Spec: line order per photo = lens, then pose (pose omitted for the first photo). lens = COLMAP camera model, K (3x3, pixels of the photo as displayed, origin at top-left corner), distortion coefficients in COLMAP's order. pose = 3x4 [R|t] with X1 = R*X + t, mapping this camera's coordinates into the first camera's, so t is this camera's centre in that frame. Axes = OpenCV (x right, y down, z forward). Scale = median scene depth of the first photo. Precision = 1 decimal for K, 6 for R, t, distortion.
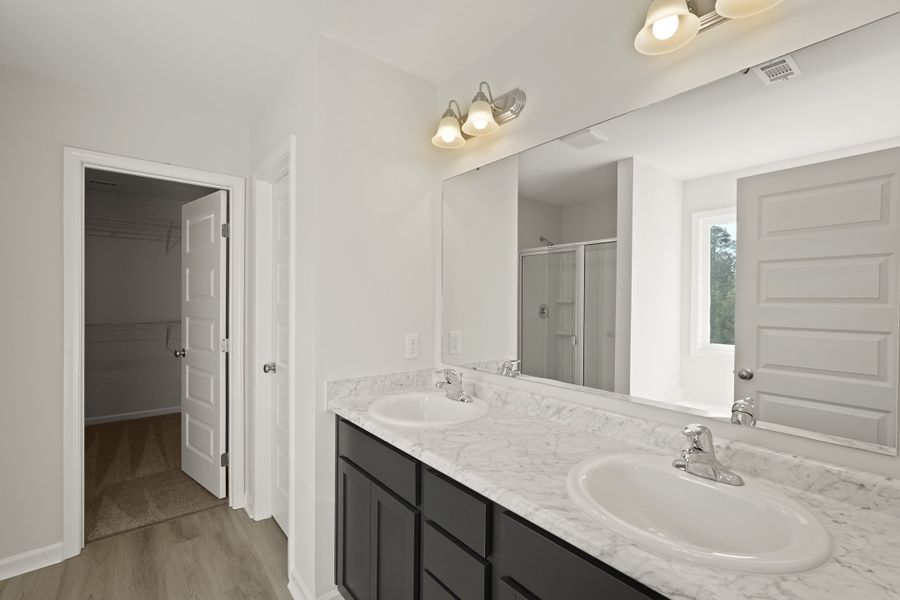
lens RADIAL K [[404.4, 0, 447.4], [0, 404.4, 301.9], [0, 0, 1]] dist [-0.001624, 0.001323]
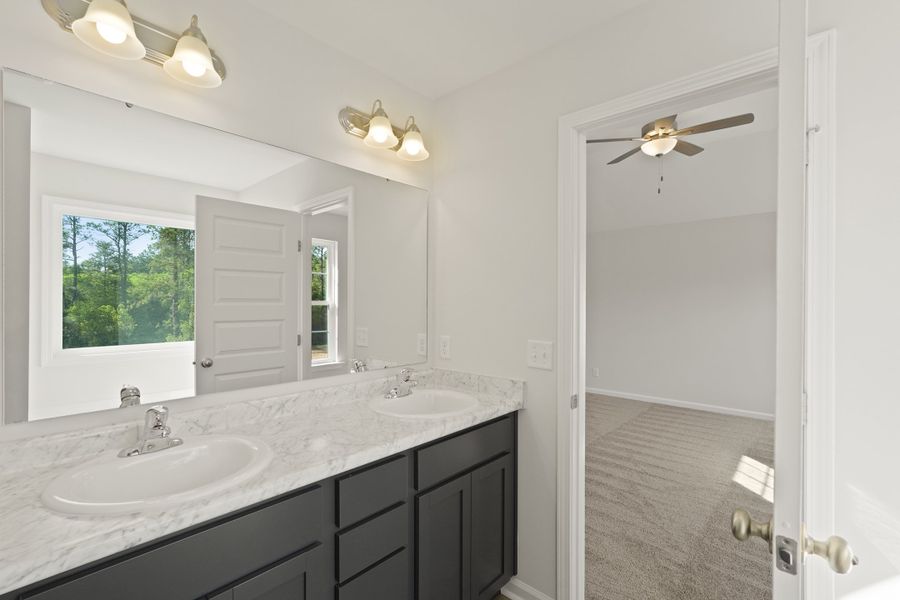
lens RADIAL K [[422.9, 0, 450.0], [0, 422.9, 300.0], [0, 0, 1]] dist [0.002469, 0.000860]
pose [[-0.190098, -0.000387, 0.981765, -1.093321], [0.000034, 1.000000, 0.000401, -0.010102], [-0.981765, 0.000109, -0.190098, 0.949090]]
